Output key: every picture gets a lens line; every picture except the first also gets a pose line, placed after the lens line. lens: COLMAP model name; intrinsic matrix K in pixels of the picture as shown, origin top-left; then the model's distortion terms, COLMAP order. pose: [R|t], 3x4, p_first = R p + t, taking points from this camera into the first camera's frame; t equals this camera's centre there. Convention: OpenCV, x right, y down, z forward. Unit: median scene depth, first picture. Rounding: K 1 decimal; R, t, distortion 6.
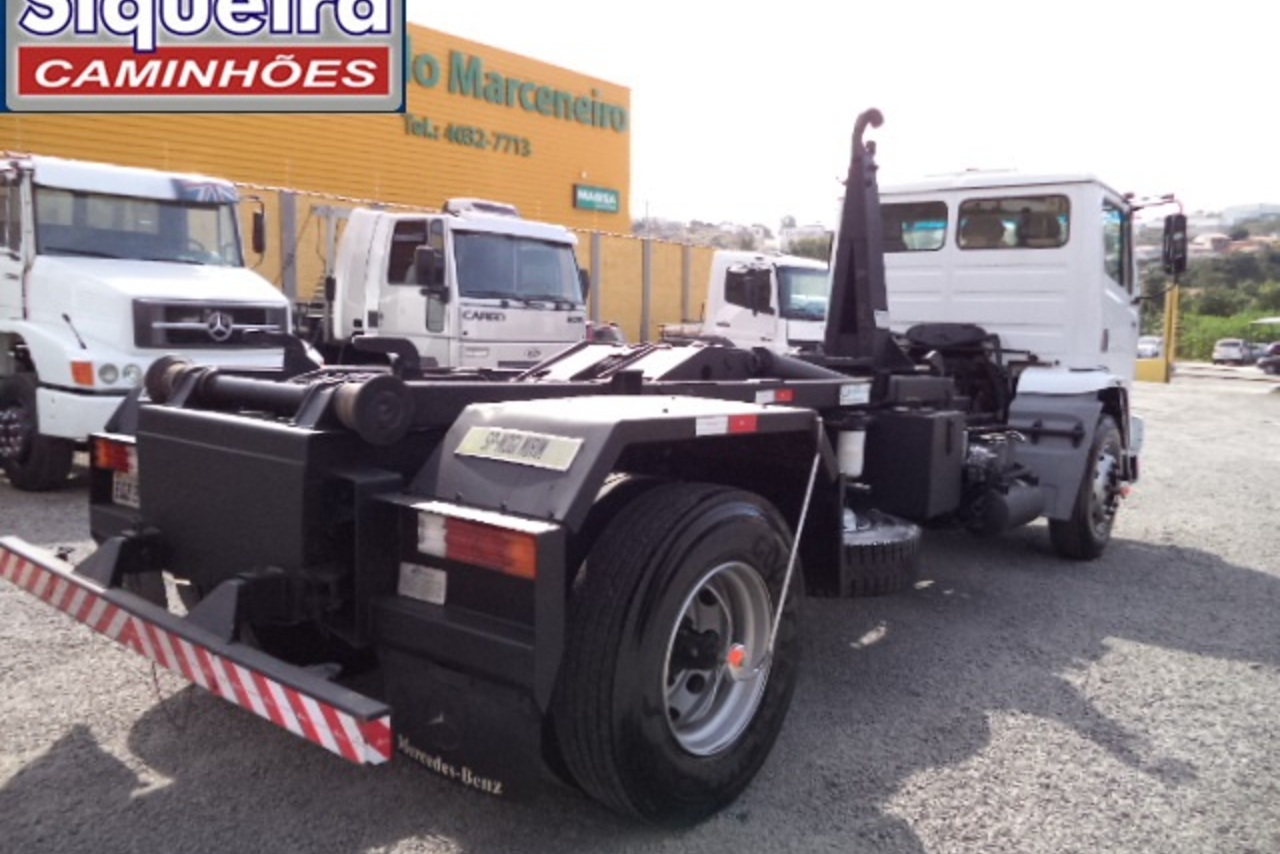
lens RADIAL K [[998.1, 0, 640.0], [0, 998.1, 427.0], [0, 0, 1]] dist [-0.022816, -0.003320]
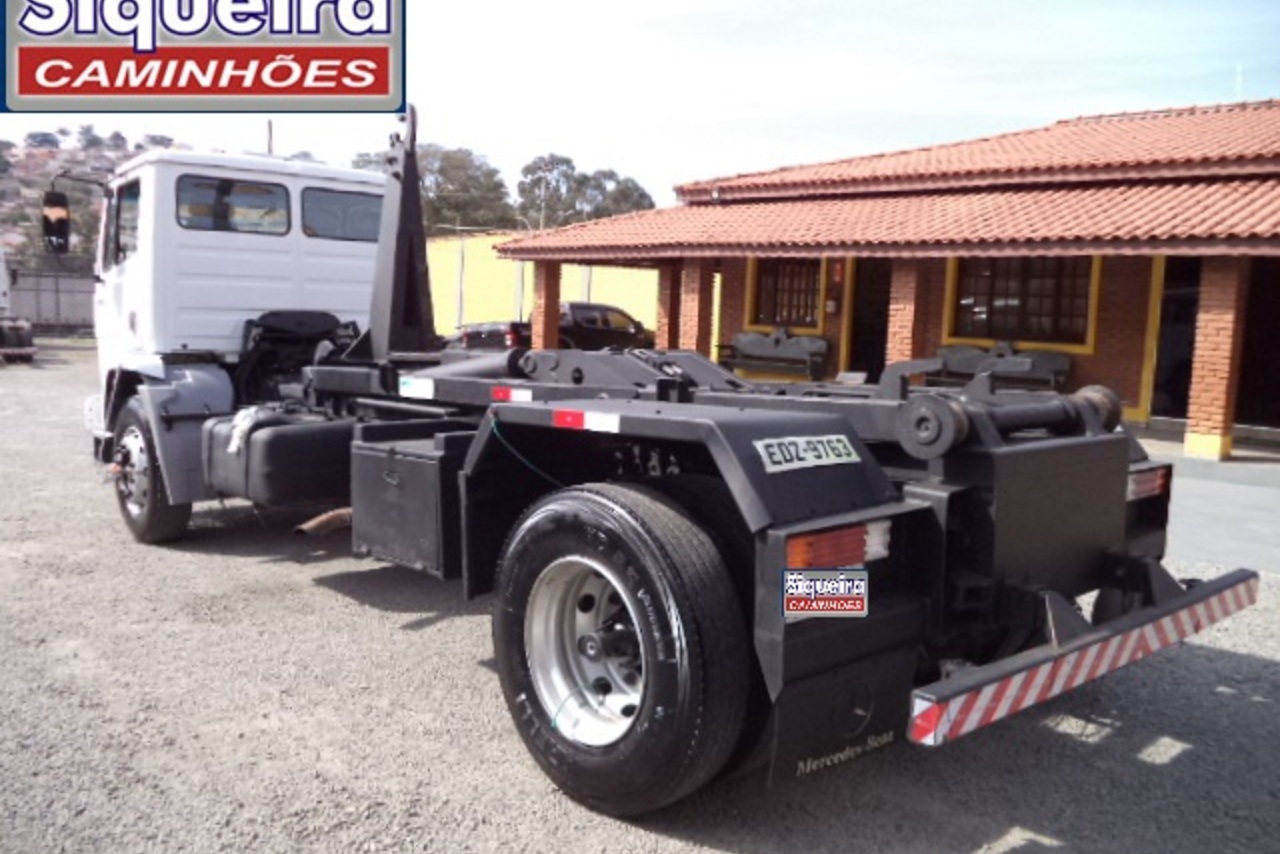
lens RADIAL K [[998.1, 0, 640.0], [0, 998.1, 427.0], [0, 0, 1]] dist [-0.022816, -0.003320]
pose [[0.156955, -0.122333, 0.980000, -0.431031], [0.079224, 0.990660, 0.110975, -0.050240], [-0.984423, 0.060221, 0.165180, 0.355573]]
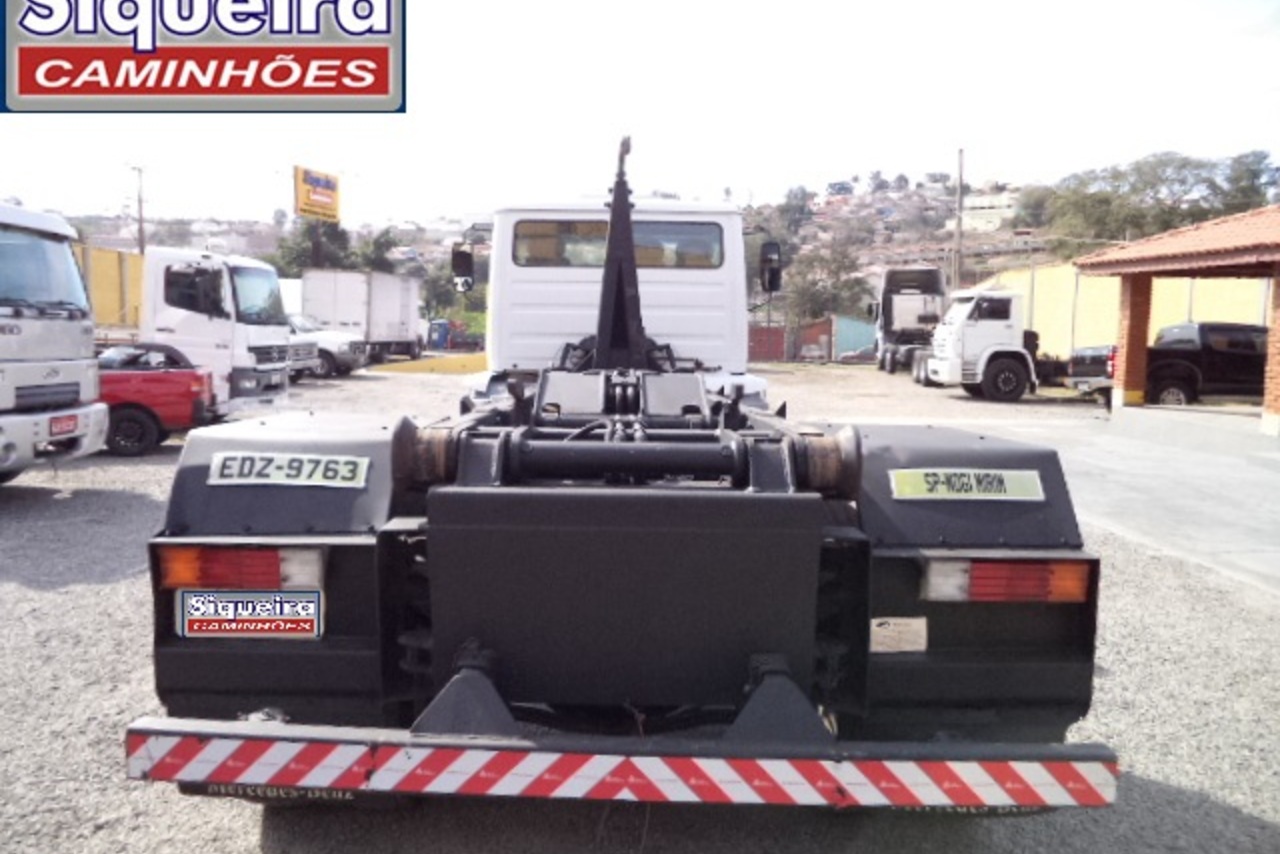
lens RADIAL K [[998.1, 0, 640.0], [0, 998.1, 427.0], [0, 0, 1]] dist [-0.022816, -0.003320]
pose [[0.771132, -0.072179, 0.632570, -0.256630], [0.069734, 0.997151, 0.028770, -0.022819], [-0.632845, 0.021927, 0.773968, 0.097680]]
